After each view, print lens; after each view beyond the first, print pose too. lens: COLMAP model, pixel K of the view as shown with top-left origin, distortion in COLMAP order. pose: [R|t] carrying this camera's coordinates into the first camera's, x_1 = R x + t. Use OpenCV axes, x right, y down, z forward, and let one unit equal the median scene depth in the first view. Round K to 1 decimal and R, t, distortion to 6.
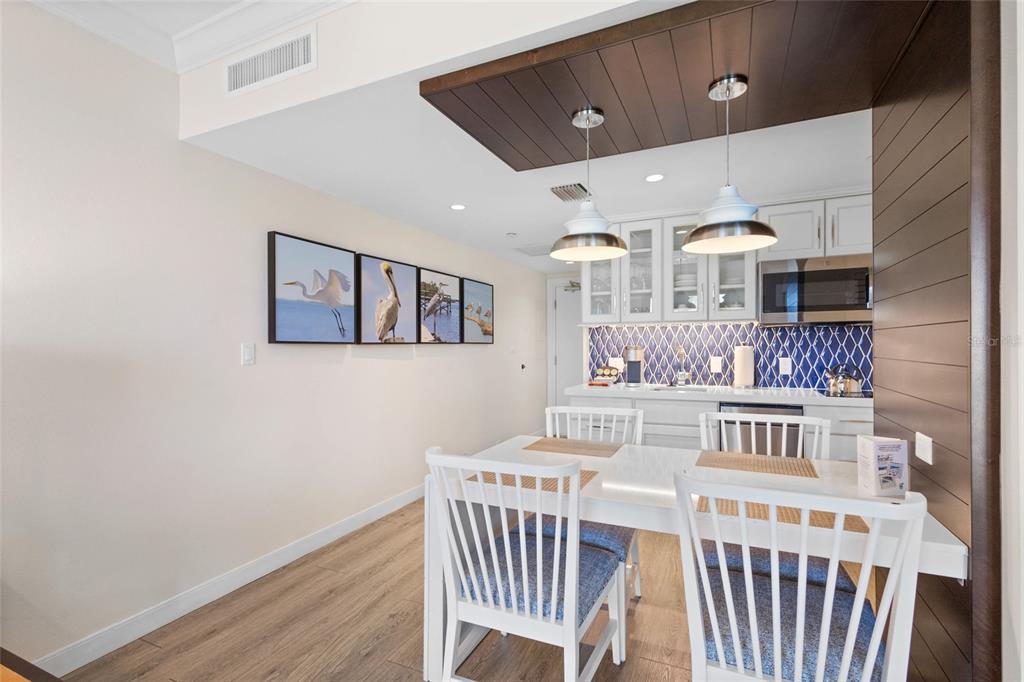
lens RADIAL K [[475.3, 0, 510.6], [0, 475.3, 344.8], [0, 0, 1]] dist [0.011511, 0.000018]
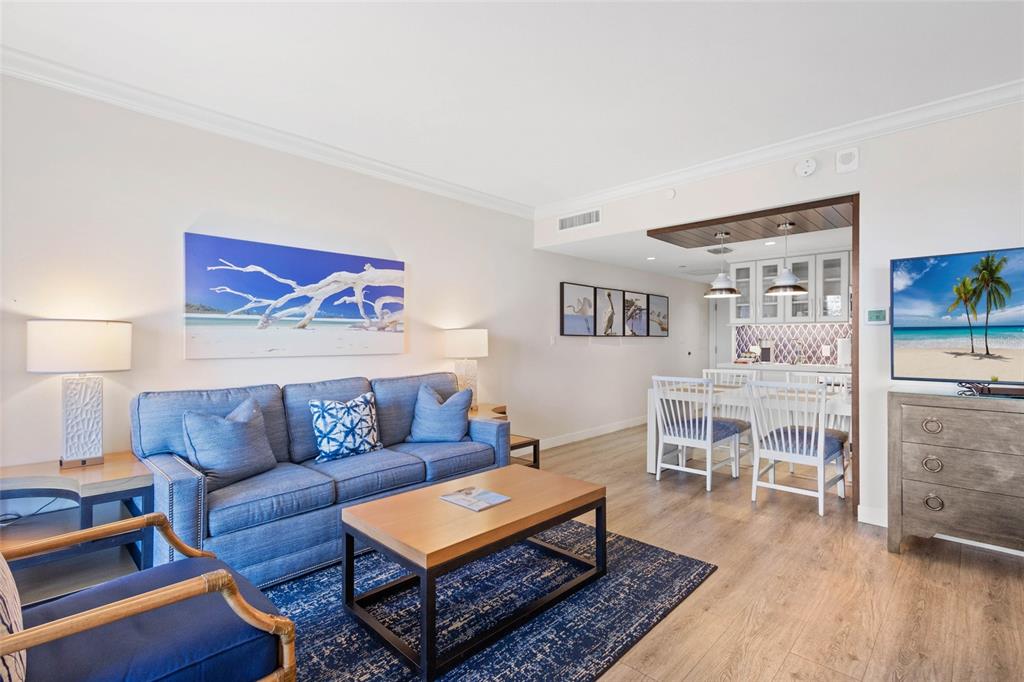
lens RADIAL K [[475.3, 0, 512.6], [0, 475.3, 336.4], [0, 0, 1]] dist [0.011511, 0.000018]
pose [[0.946543, 0.004821, -0.322541, -0.024753], [-0.005847, 0.999980, -0.002212, 0.004762], [0.322524, 0.003979, 0.946553, -0.777618]]
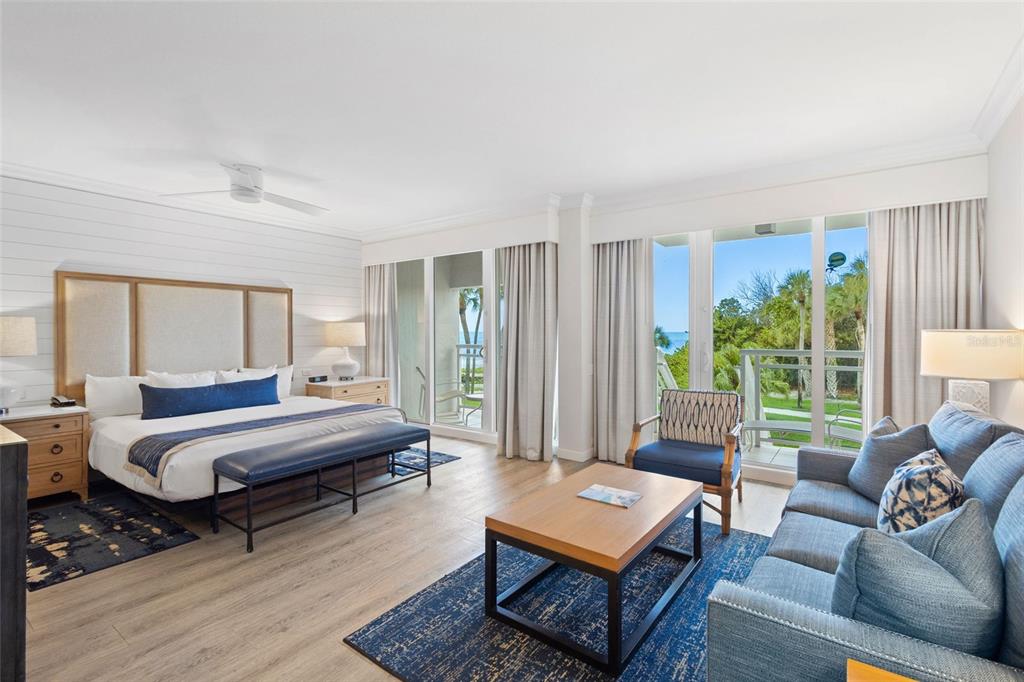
lens RADIAL K [[475.3, 0, 511.0], [0, 475.3, 335.7], [0, 0, 1]] dist [0.011511, 0.000018]
pose [[-0.980742, 0.006188, 0.195212, -0.276585], [0.007998, 0.999932, 0.008483, -0.019489], [-0.195146, 0.009881, -0.980724, 0.537162]]
